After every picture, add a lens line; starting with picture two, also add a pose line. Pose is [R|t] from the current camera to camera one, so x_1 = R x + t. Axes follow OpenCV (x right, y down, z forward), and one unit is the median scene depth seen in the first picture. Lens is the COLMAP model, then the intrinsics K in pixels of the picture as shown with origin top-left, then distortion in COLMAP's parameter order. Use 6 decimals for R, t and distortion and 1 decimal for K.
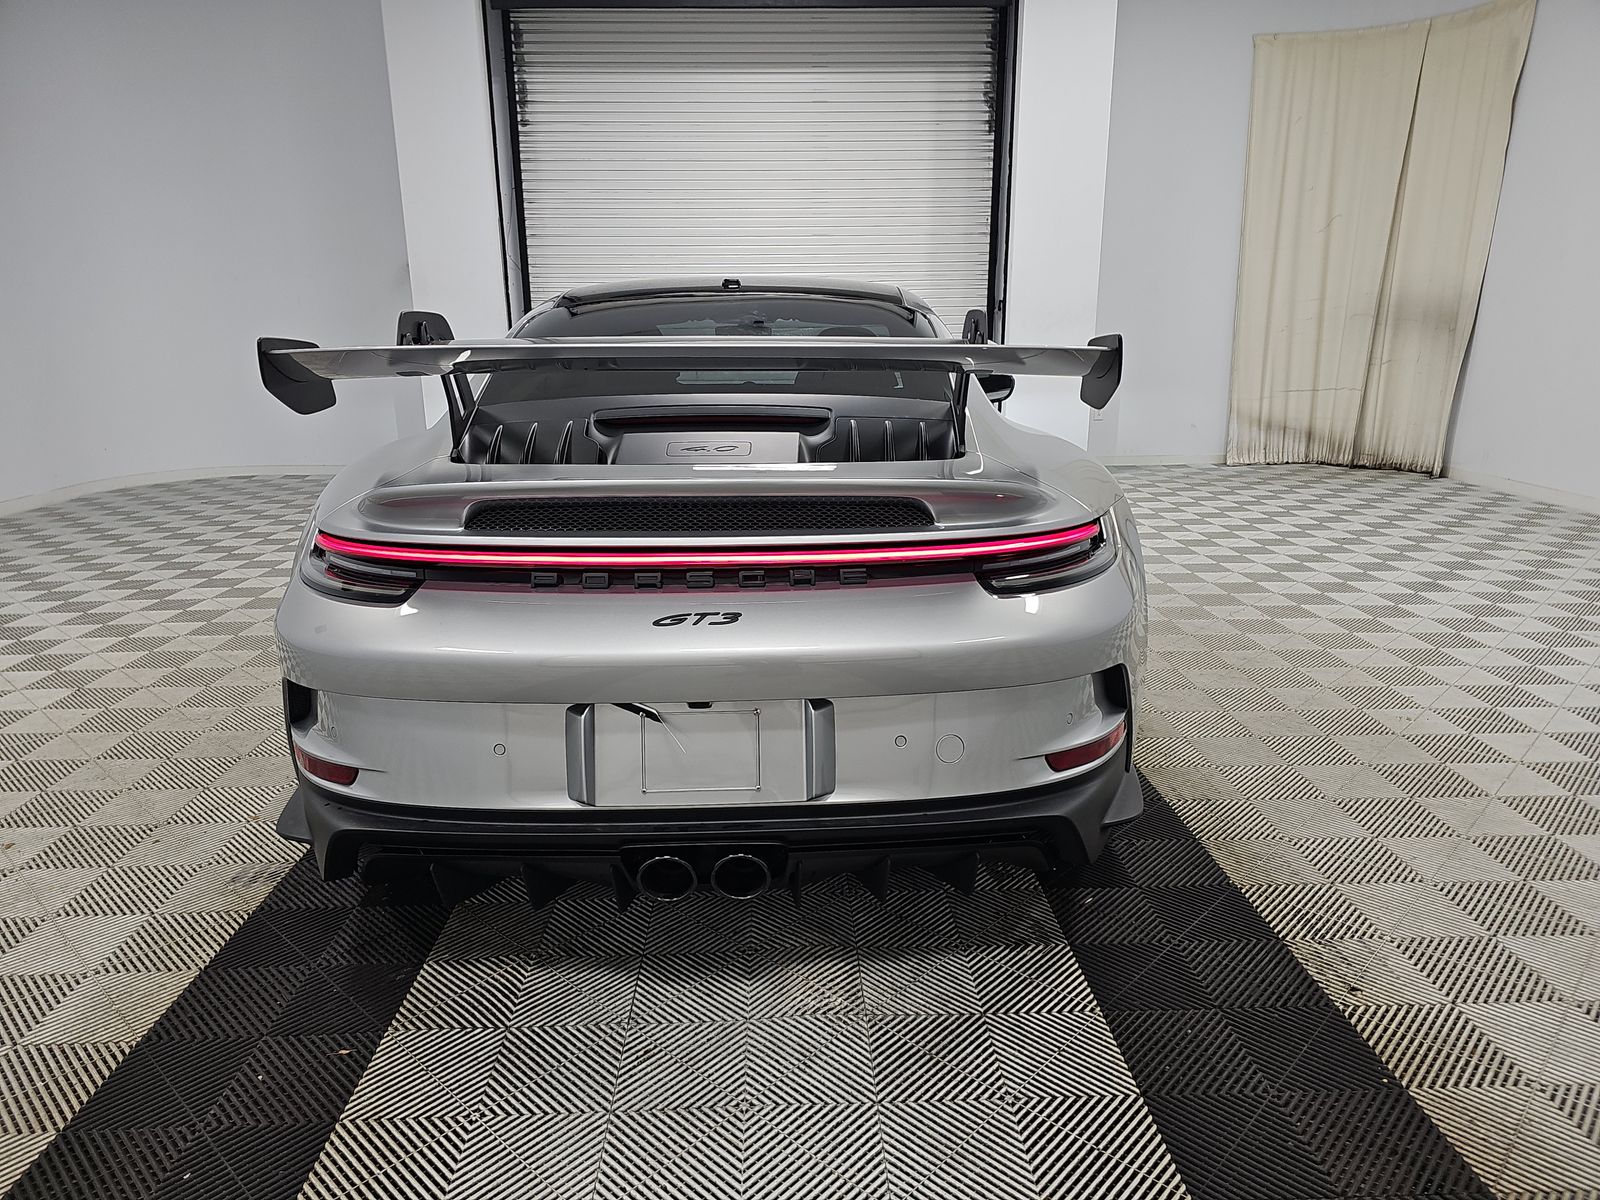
lens RADIAL K [[1049.8, 0, 800.0], [0, 1049.8, 600.0], [0, 0, 1]] dist [0.023653, -0.002843]
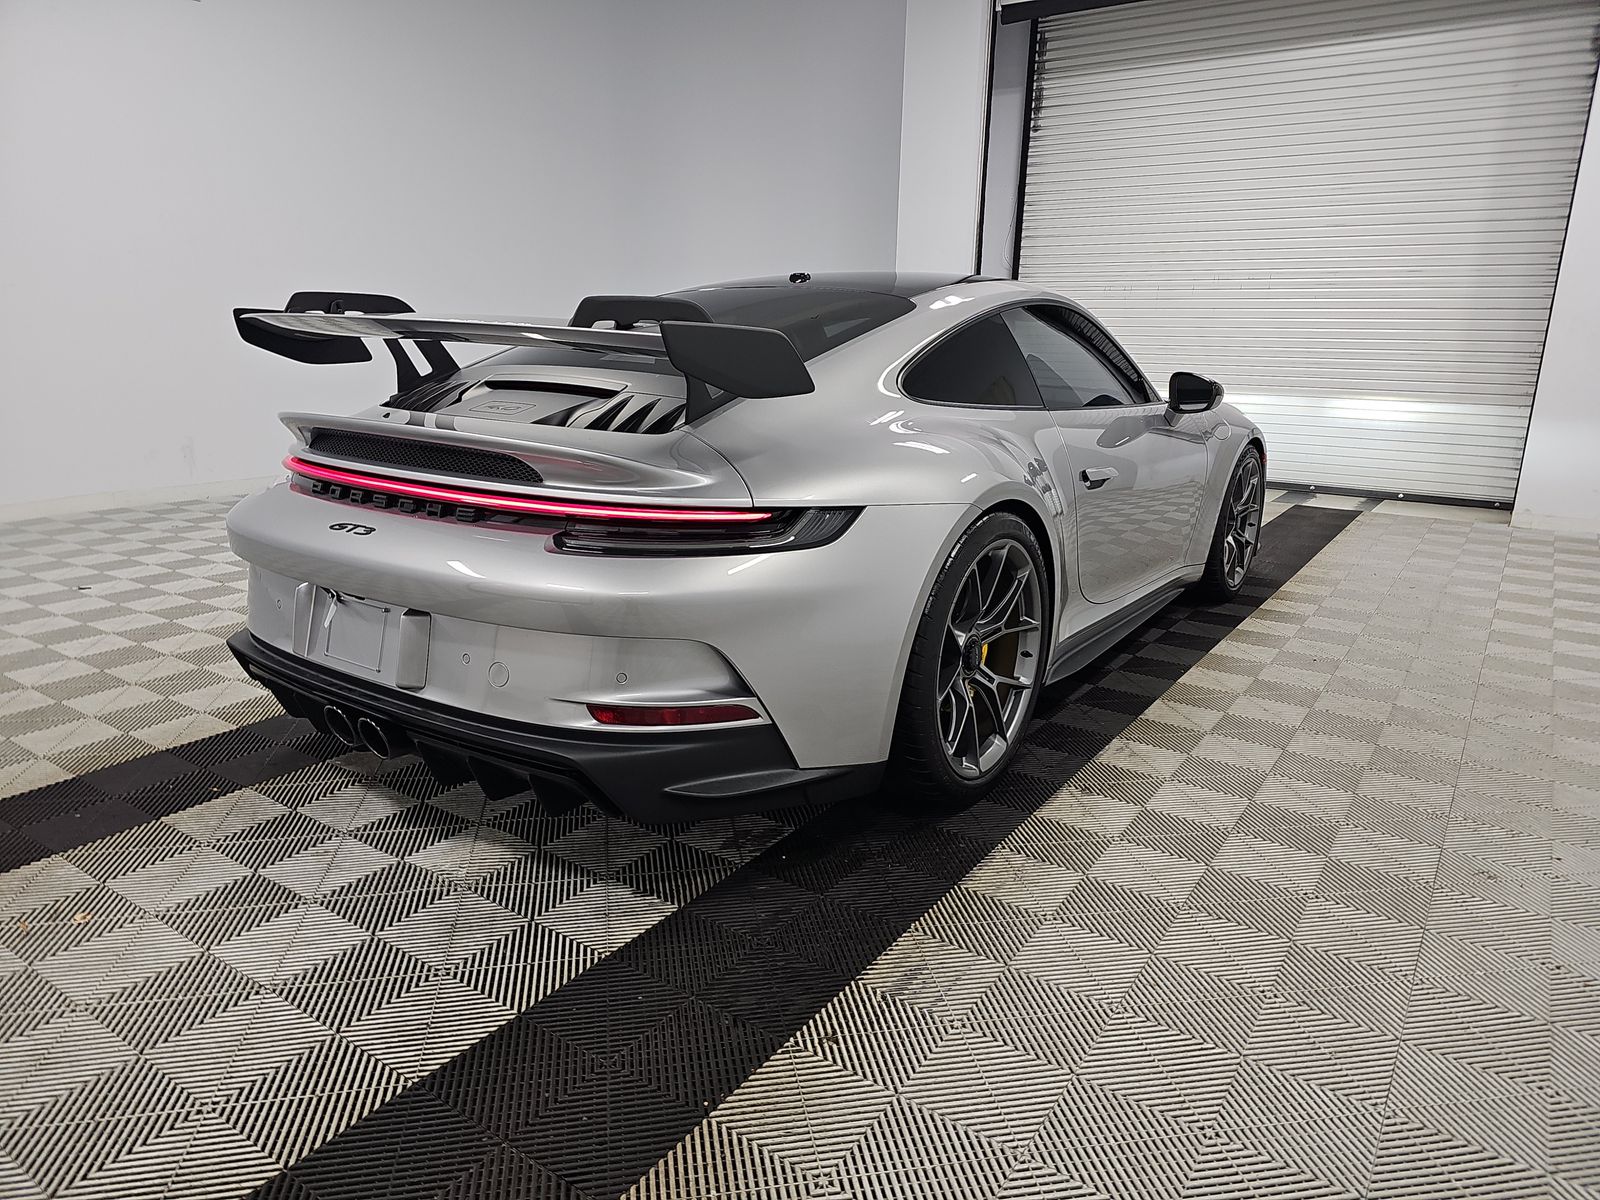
lens RADIAL K [[1089.3, 0, 800.0], [0, 1089.3, 600.0], [0, 0, 1]] dist [-0.003001, -0.000766]
pose [[0.788928, 0.173594, -0.589456, 0.271524], [-0.182336, 0.982196, 0.045217, -0.013334], [0.586810, 0.071807, 0.806534, 0.059134]]
